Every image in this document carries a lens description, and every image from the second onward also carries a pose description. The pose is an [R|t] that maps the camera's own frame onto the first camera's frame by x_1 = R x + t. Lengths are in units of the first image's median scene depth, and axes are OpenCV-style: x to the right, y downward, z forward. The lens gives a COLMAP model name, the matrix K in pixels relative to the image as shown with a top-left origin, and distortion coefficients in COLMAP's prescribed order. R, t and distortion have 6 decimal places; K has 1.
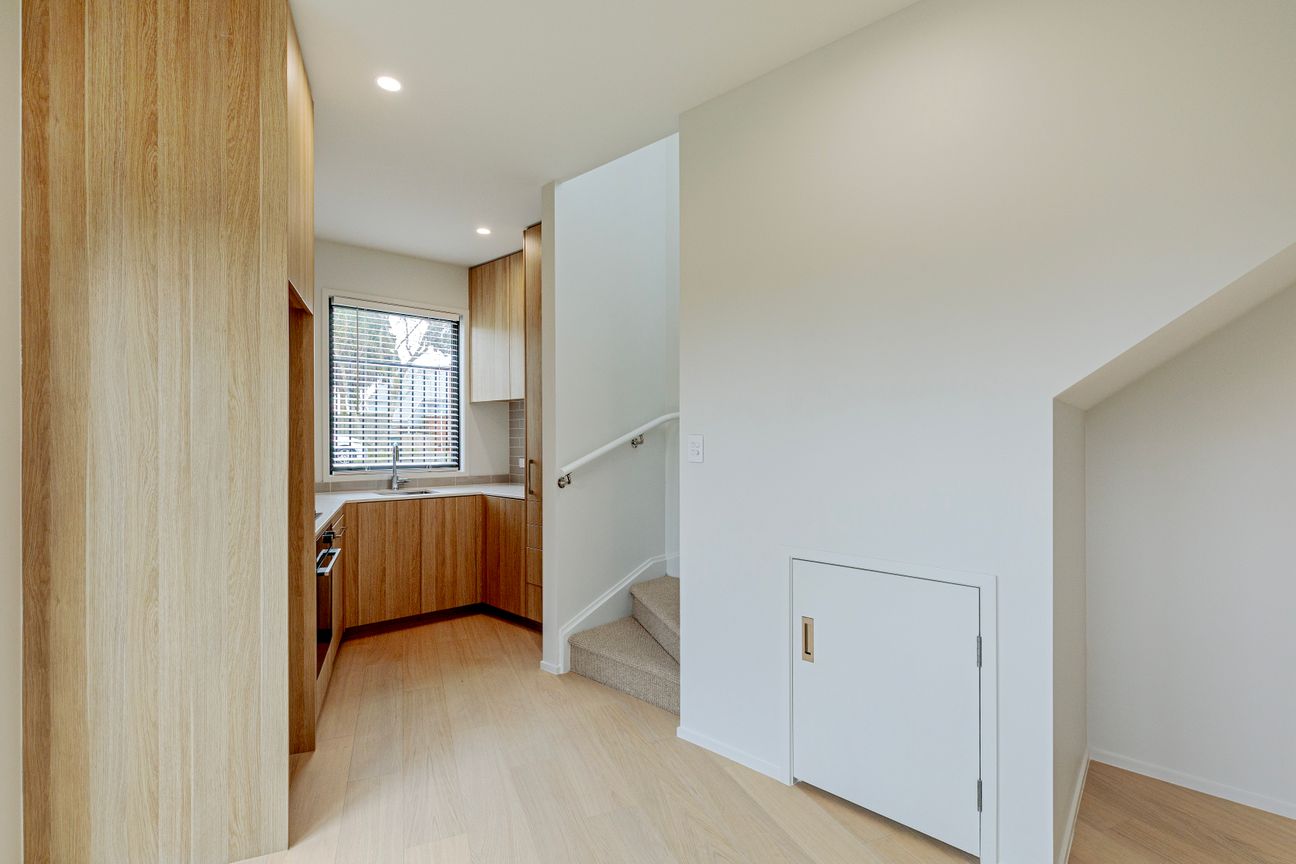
lens RADIAL K [[581.9, 0, 648.9], [0, 581.9, 435.3], [0, 0, 1]] dist [0.002945, -0.000001]
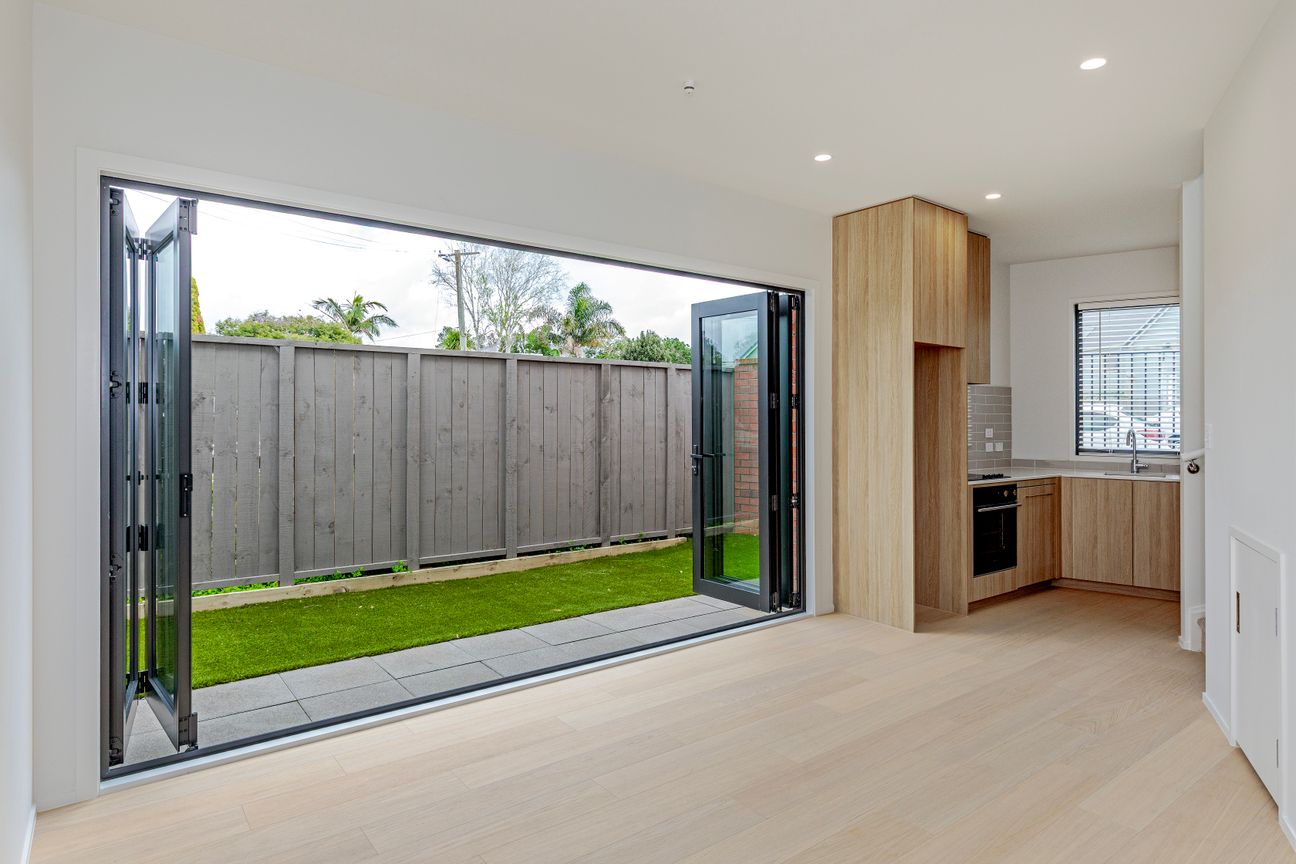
lens RADIAL K [[727.4, 0, 651.3], [0, 727.4, 394.1], [0, 0, 1]] dist [0.008252, -0.004033]
pose [[0.248836, -0.031819, -0.968023, 1.523159], [-0.001899, 0.999442, -0.033340, -0.011043], [0.968544, 0.010134, 0.248637, -0.462615]]
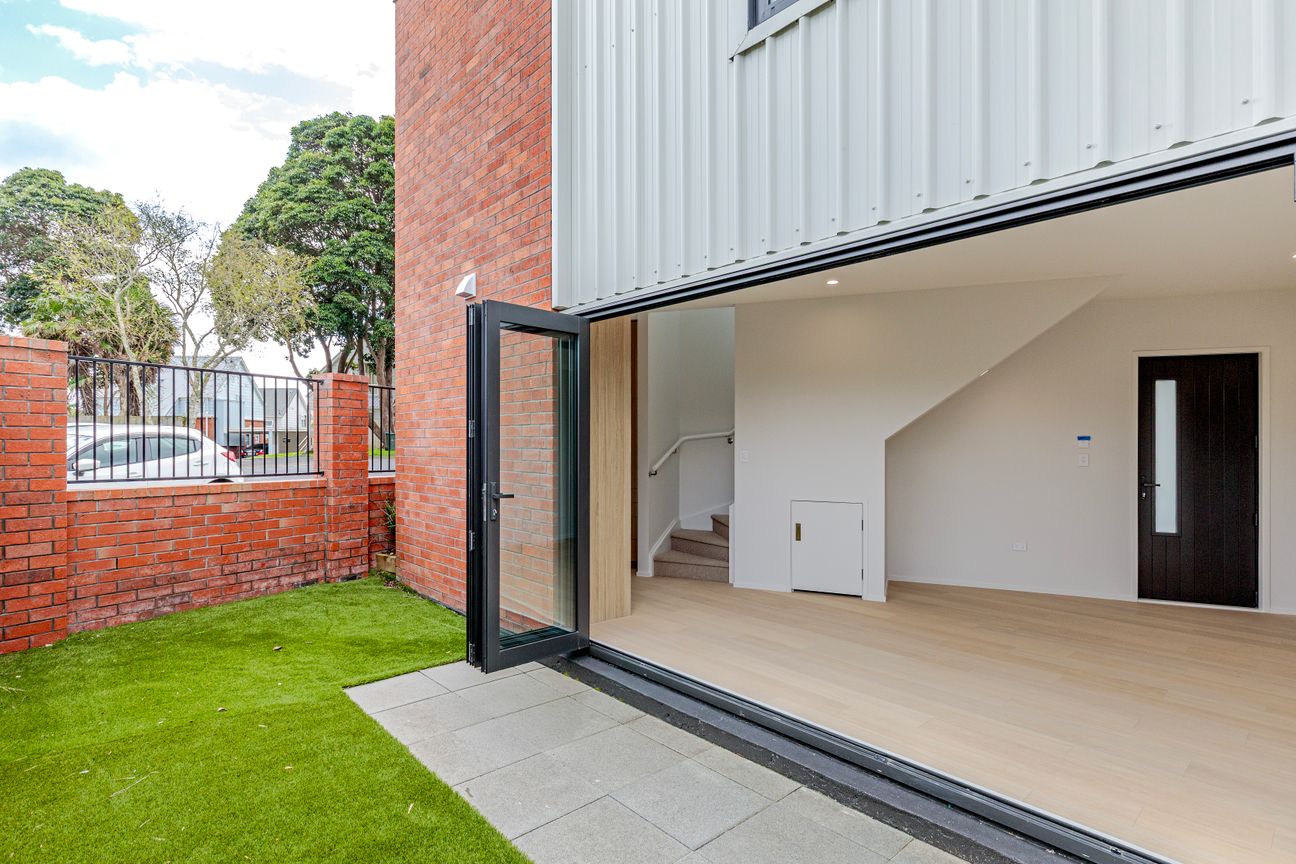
lens RADIAL K [[636.3, 0, 642.4], [0, 636.3, 436.7], [0, 0, 1]] dist [-0.003092, -0.000890]
pose [[0.945467, 0.009844, 0.325570, -1.432255], [-0.007309, 0.999933, -0.009008, -0.033010], [-0.325637, 0.006137, 0.945475, -1.563688]]
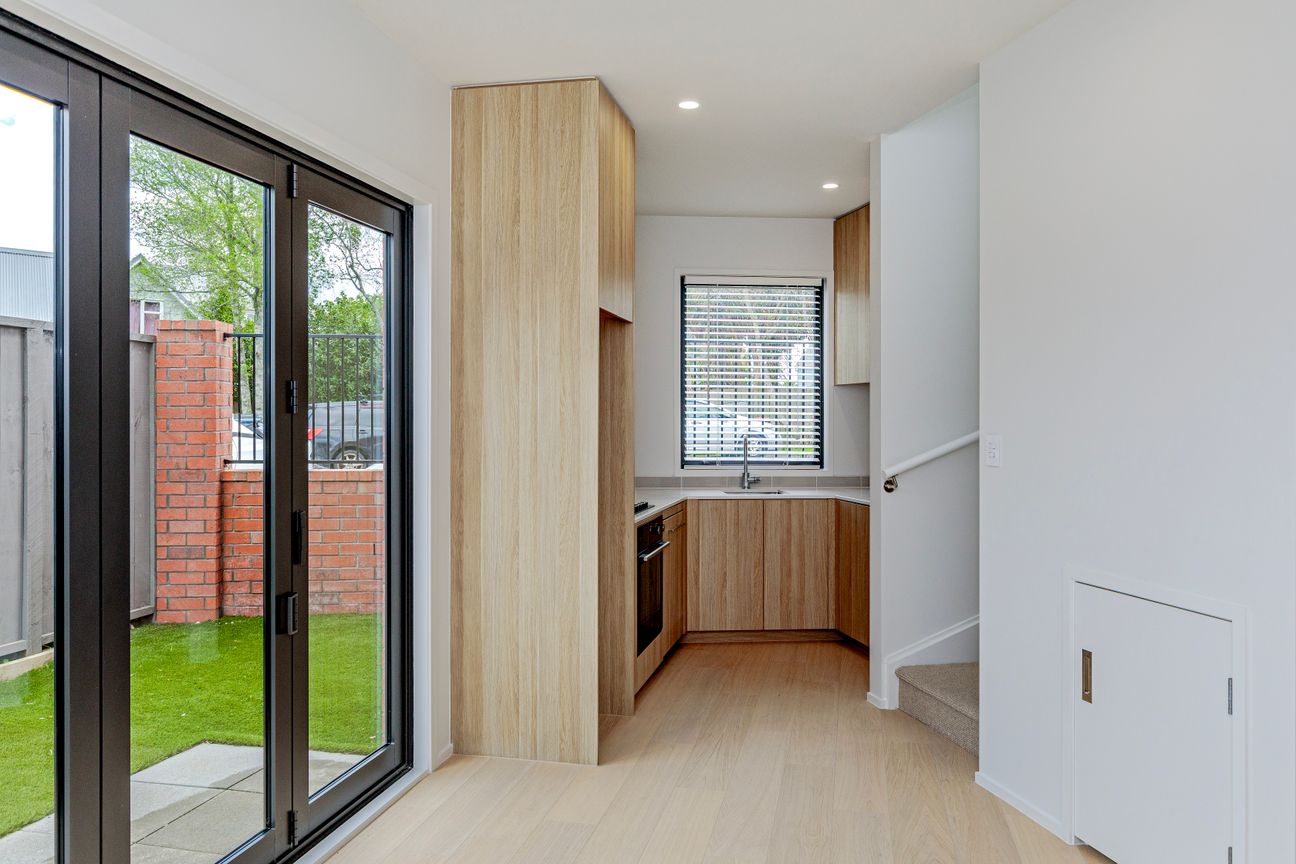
lens RADIAL K [[948.3, 0, 656.1], [0, 948.3, 396.1], [0, 0, 1]] dist [-0.007795, 0.005620]
pose [[0.820860, -0.012214, -0.570999, 0.633140], [0.001058, 0.999802, -0.019866, -0.040412], [0.571129, 0.015703, 0.820710, -0.587859]]
